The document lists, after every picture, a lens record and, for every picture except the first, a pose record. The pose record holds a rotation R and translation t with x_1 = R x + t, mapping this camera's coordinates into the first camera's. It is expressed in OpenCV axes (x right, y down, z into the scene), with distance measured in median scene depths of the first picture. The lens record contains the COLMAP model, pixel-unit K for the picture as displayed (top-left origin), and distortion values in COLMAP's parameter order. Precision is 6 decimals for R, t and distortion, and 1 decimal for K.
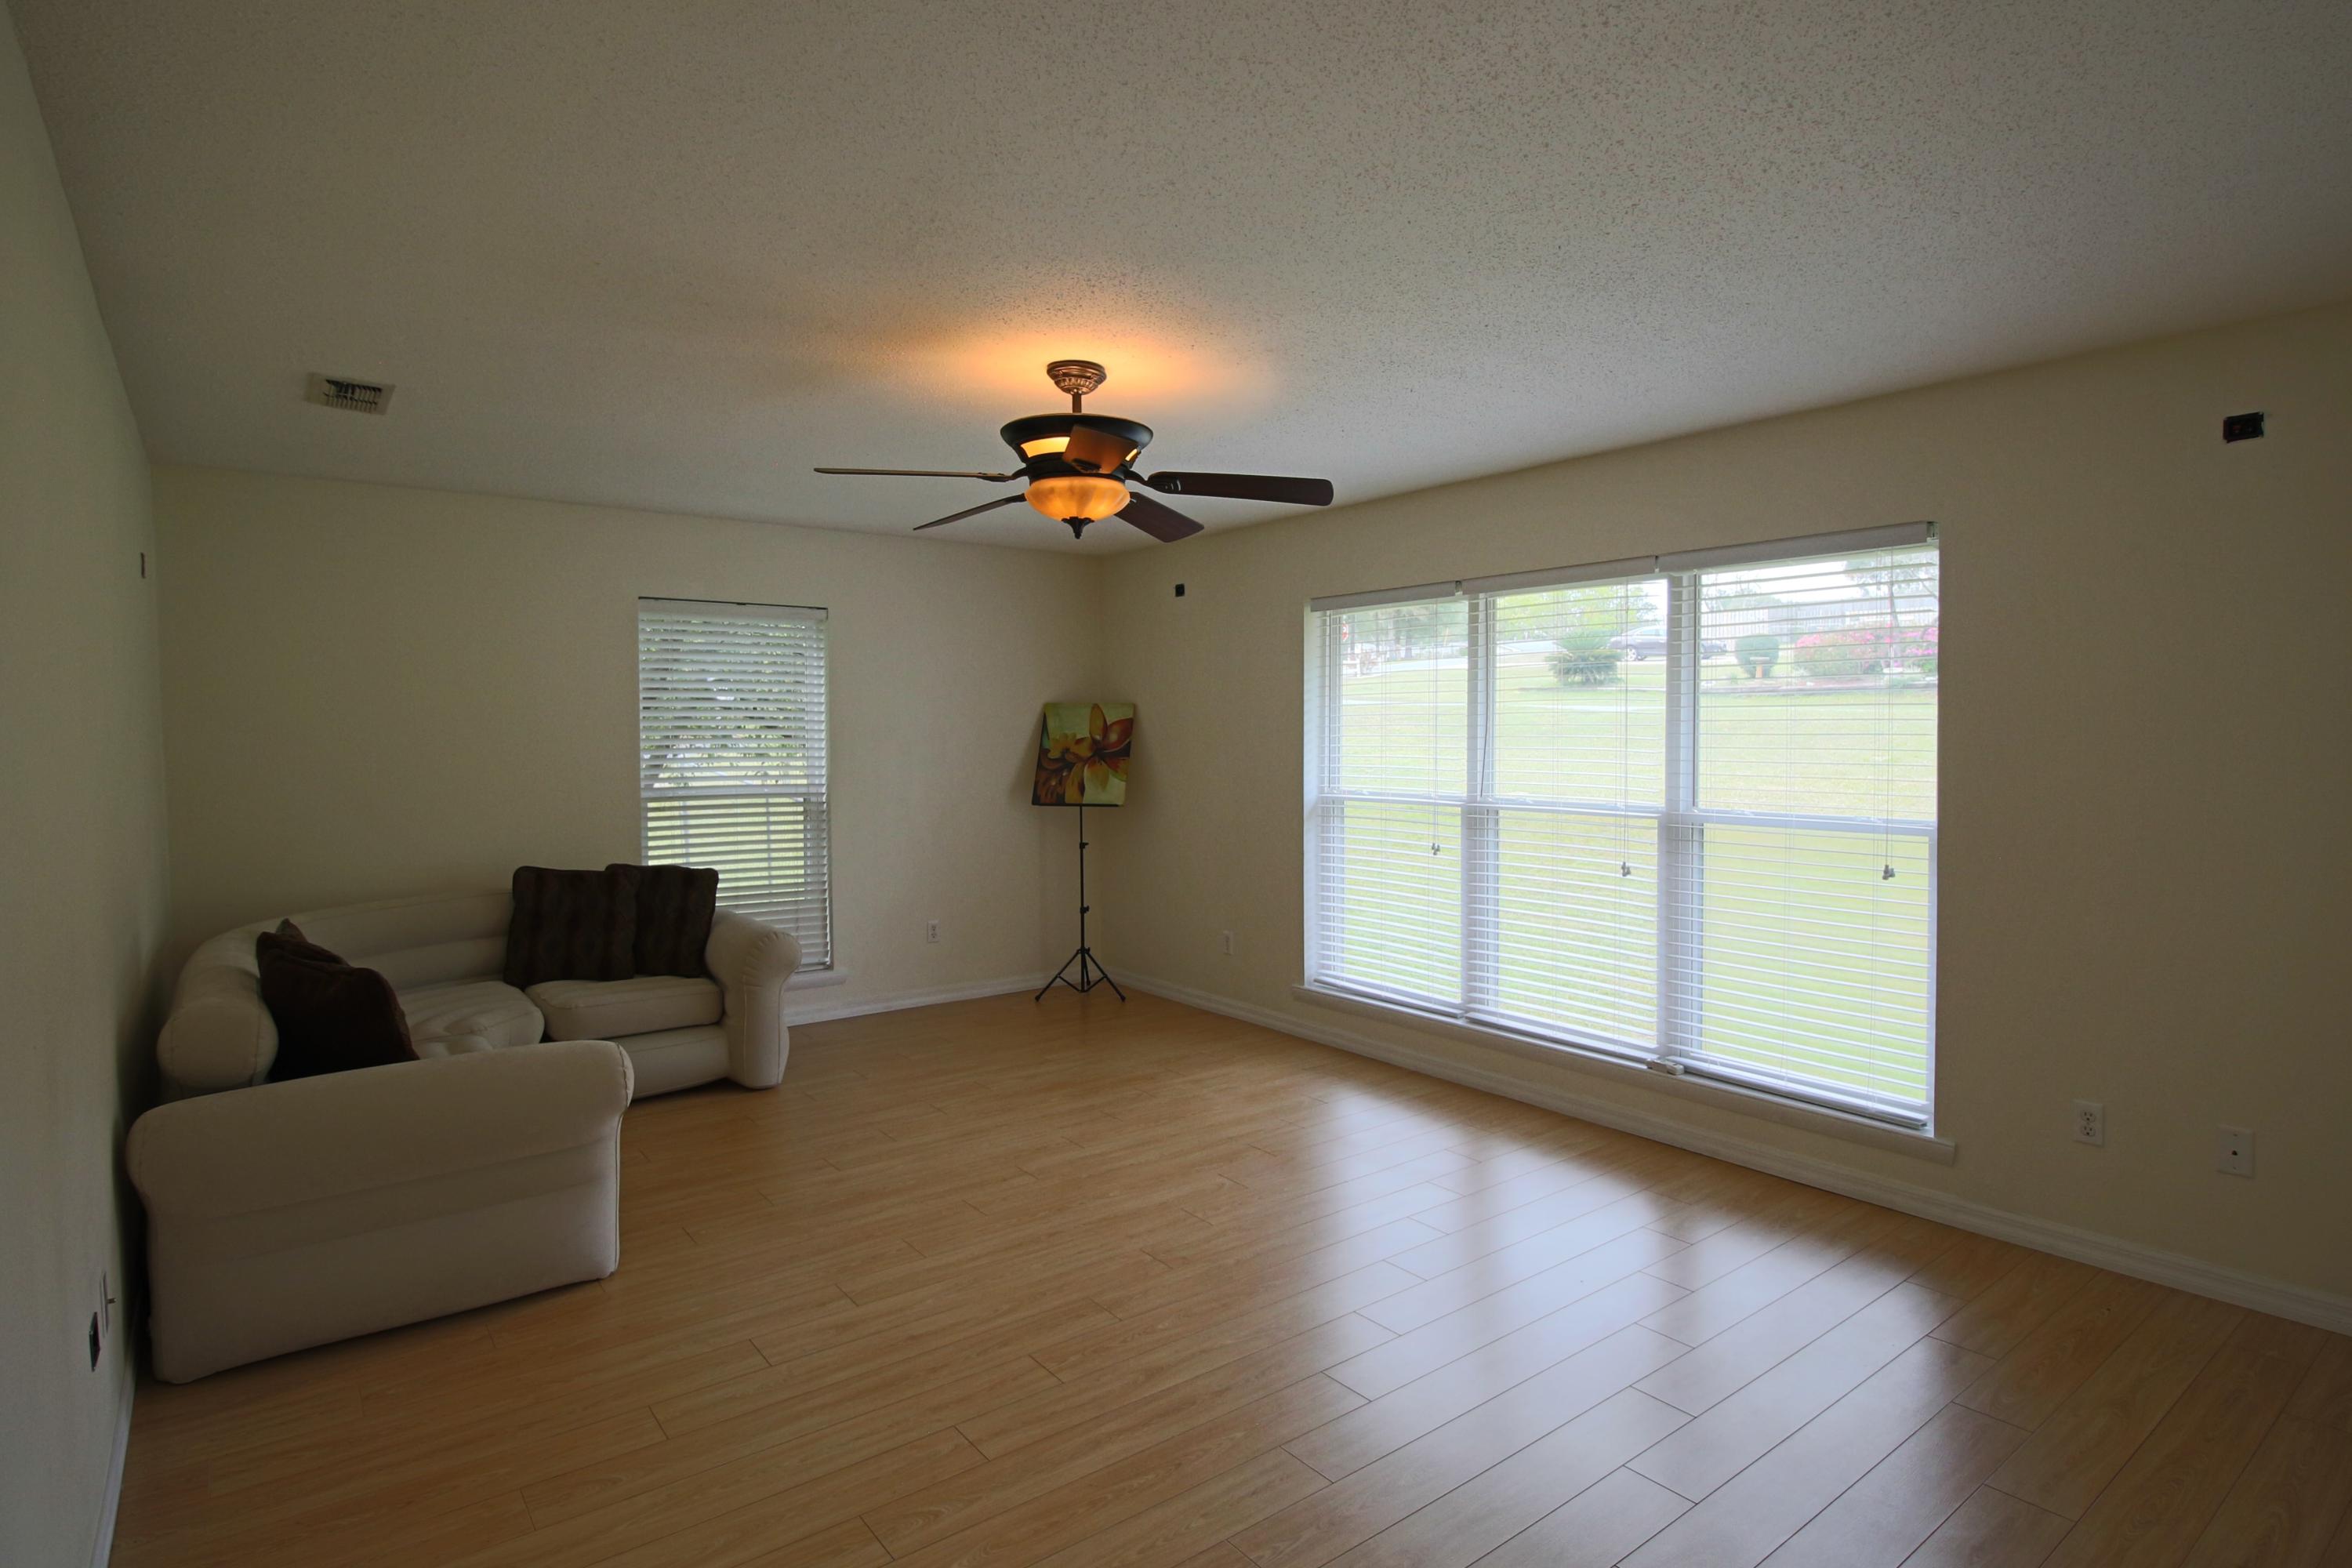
lens RADIAL K [[1219.6, 0, 1190.6], [0, 1219.6, 782.1], [0, 0, 1]] dist [-0.005125, -0.006693]
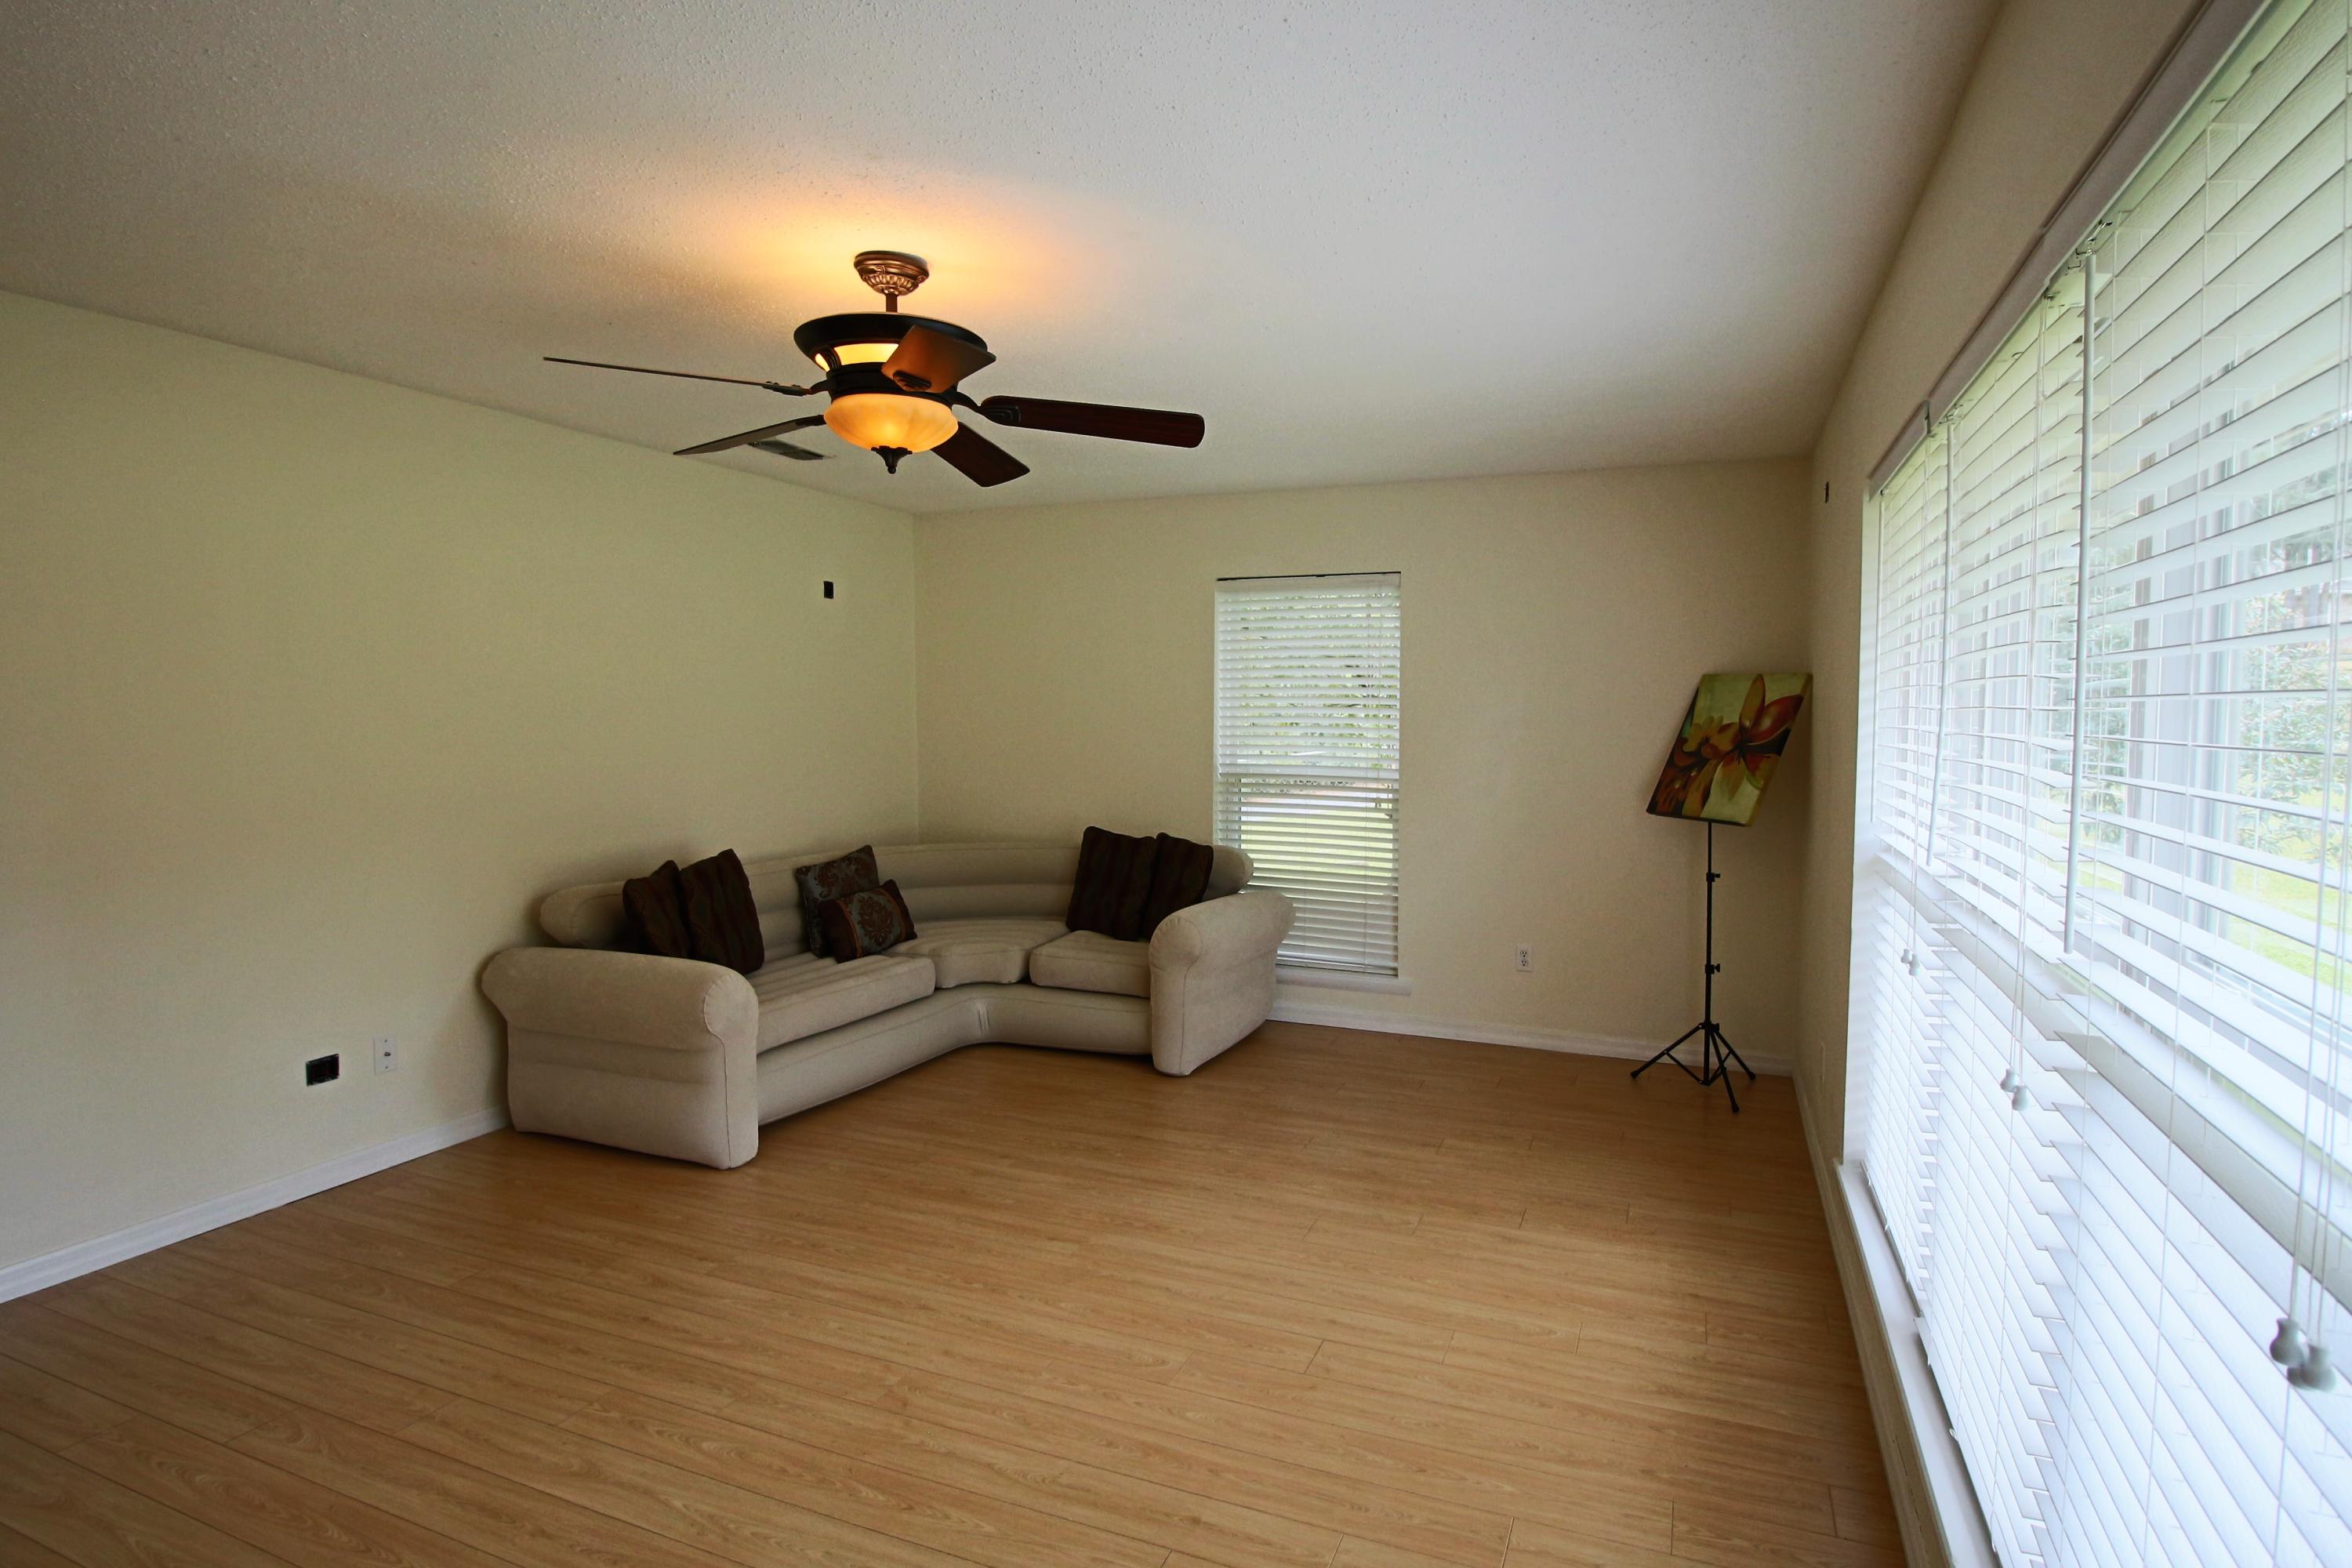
lens RADIAL K [[1219.6, 0, 1192.2], [0, 1219.6, 771.3], [0, 0, 1]] dist [-0.005125, -0.006693]
pose [[0.498978, 0.052741, -0.865008, 0.440151], [-0.045385, 0.998367, 0.034692, -0.023551], [0.865425, 0.021948, 0.500557, 0.467627]]
